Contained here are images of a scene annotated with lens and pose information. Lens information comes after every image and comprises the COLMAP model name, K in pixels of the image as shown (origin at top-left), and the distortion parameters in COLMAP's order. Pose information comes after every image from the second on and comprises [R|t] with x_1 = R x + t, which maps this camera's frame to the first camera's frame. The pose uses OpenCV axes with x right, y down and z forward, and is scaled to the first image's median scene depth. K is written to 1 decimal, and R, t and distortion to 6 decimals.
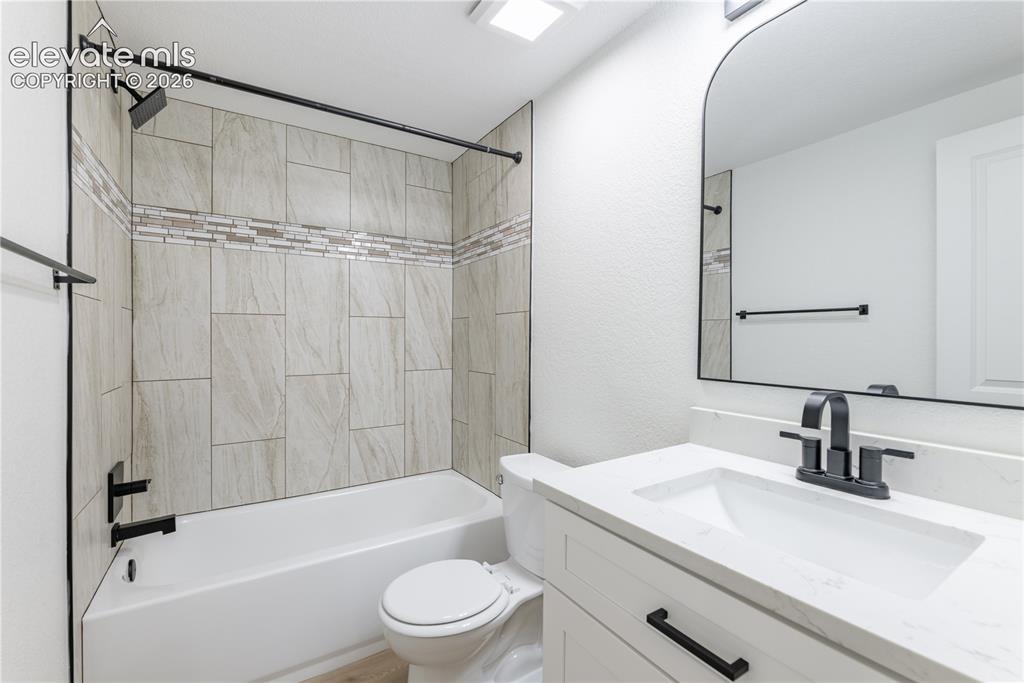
lens RADIAL K [[430.6, 0, 512.0], [0, 430.6, 342.7], [0, 0, 1]] dist [-0.004101, -0.000728]
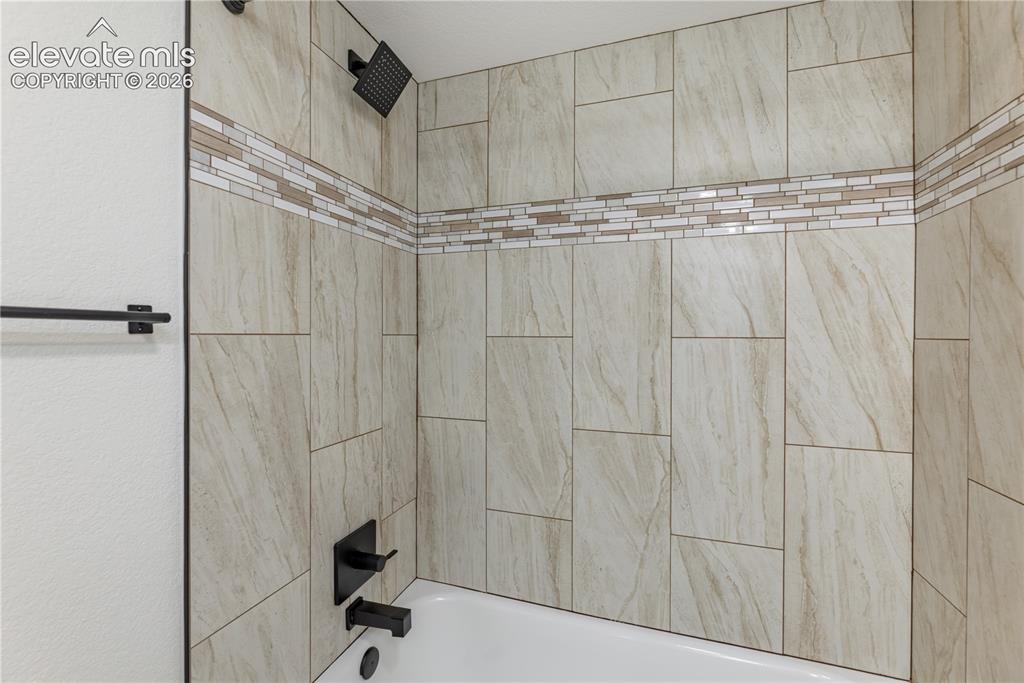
lens RADIAL K [[430.6, 0, 511.1], [0, 430.6, 330.7], [0, 0, 1]] dist [-0.004101, -0.000728]
pose [[0.623027, -0.001343, -0.782200, -0.063355], [-0.015417, 0.999783, -0.013996, -0.060832], [0.782049, 0.020779, 0.622871, 0.490544]]
